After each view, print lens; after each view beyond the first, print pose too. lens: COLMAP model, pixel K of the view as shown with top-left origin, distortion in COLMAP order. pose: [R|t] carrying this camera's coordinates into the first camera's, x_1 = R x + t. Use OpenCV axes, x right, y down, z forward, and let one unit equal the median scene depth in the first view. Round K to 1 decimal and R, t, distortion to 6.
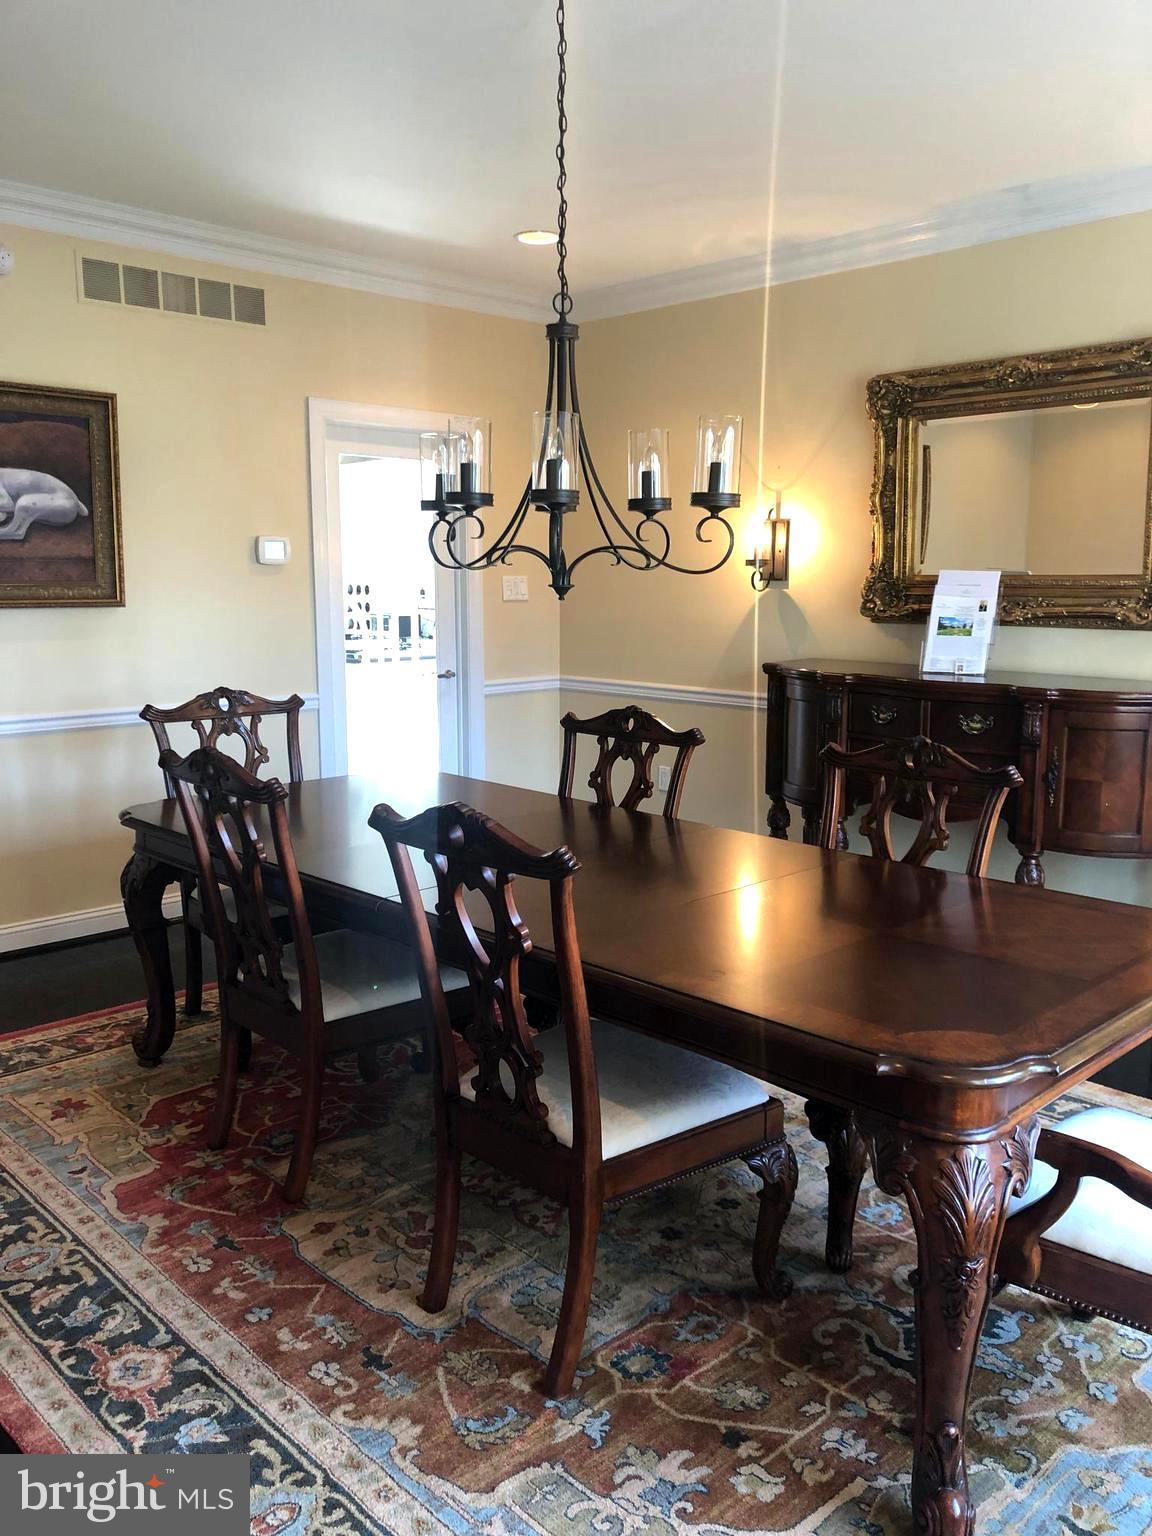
lens RADIAL K [[1252.8, 0, 576.0], [0, 1252.8, 768.0], [0, 0, 1]] dist [0.017153, 0.006719]
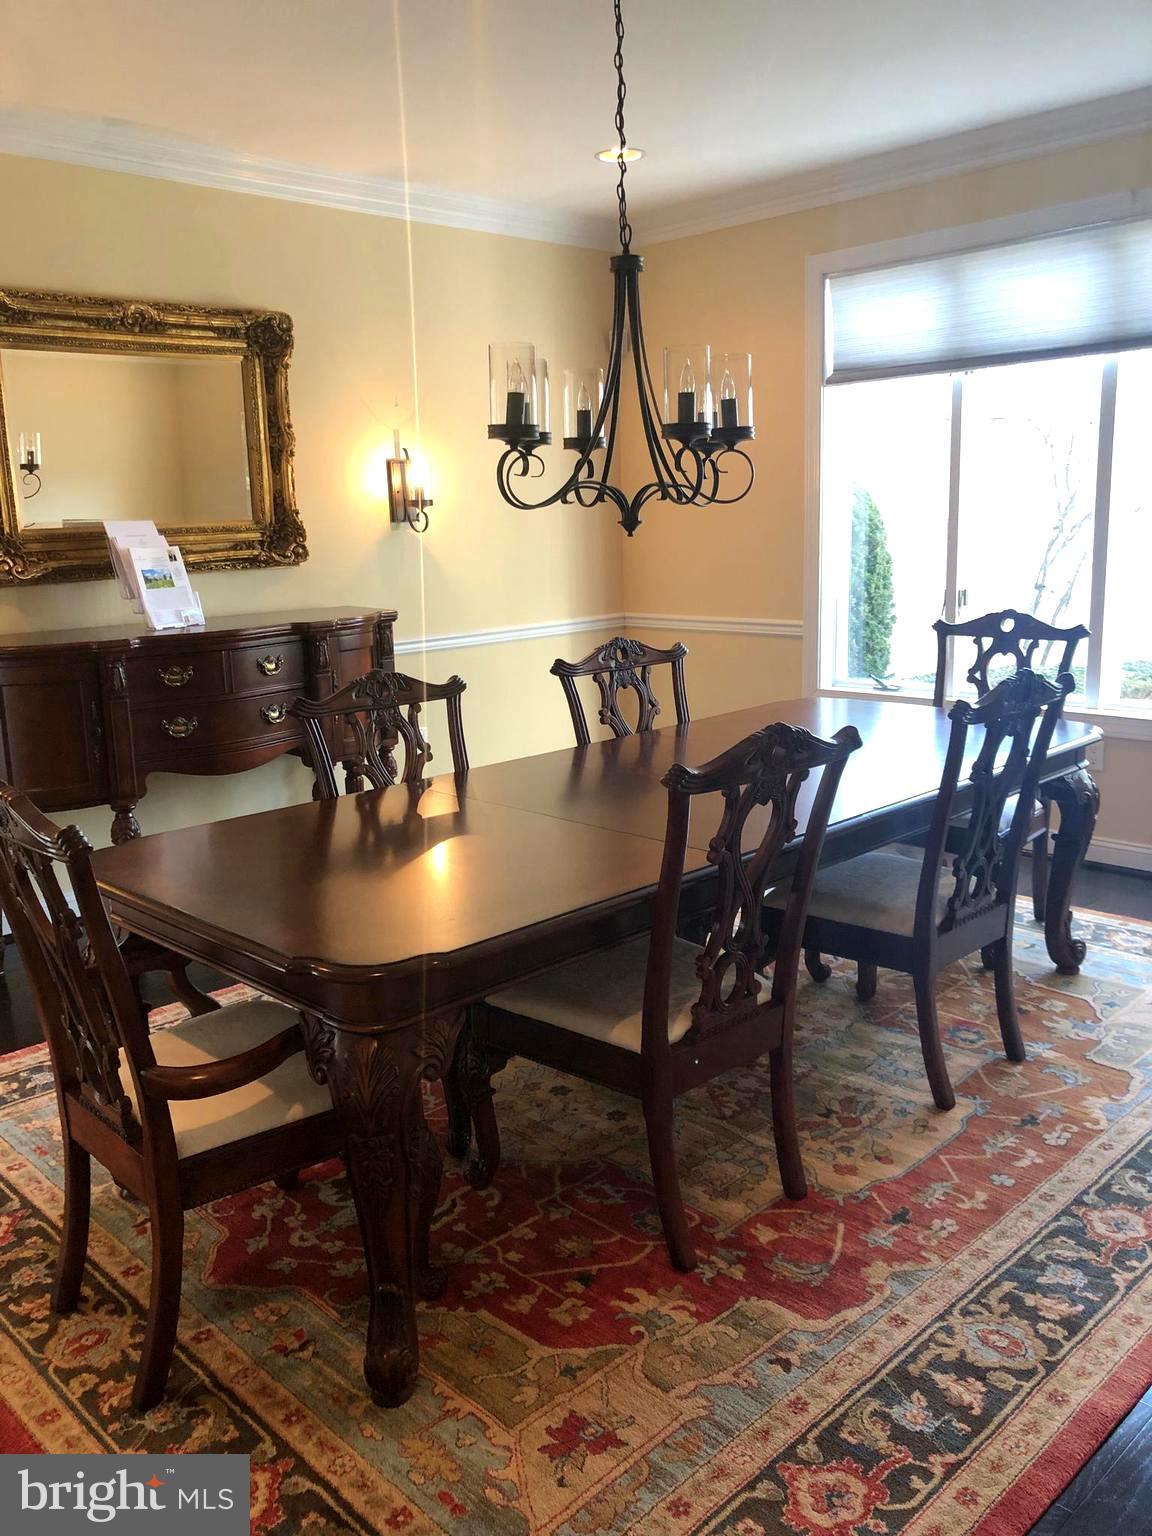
lens RADIAL K [[1252.8, 0, 576.0], [0, 1252.8, 768.0], [0, 0, 1]] dist [0.017153, 0.006719]
pose [[-0.010407, -0.206577, 0.978375, -1.110368], [0.185137, 0.961114, 0.204902, -0.183479], [-0.982658, 0.183266, 0.028242, 1.127330]]
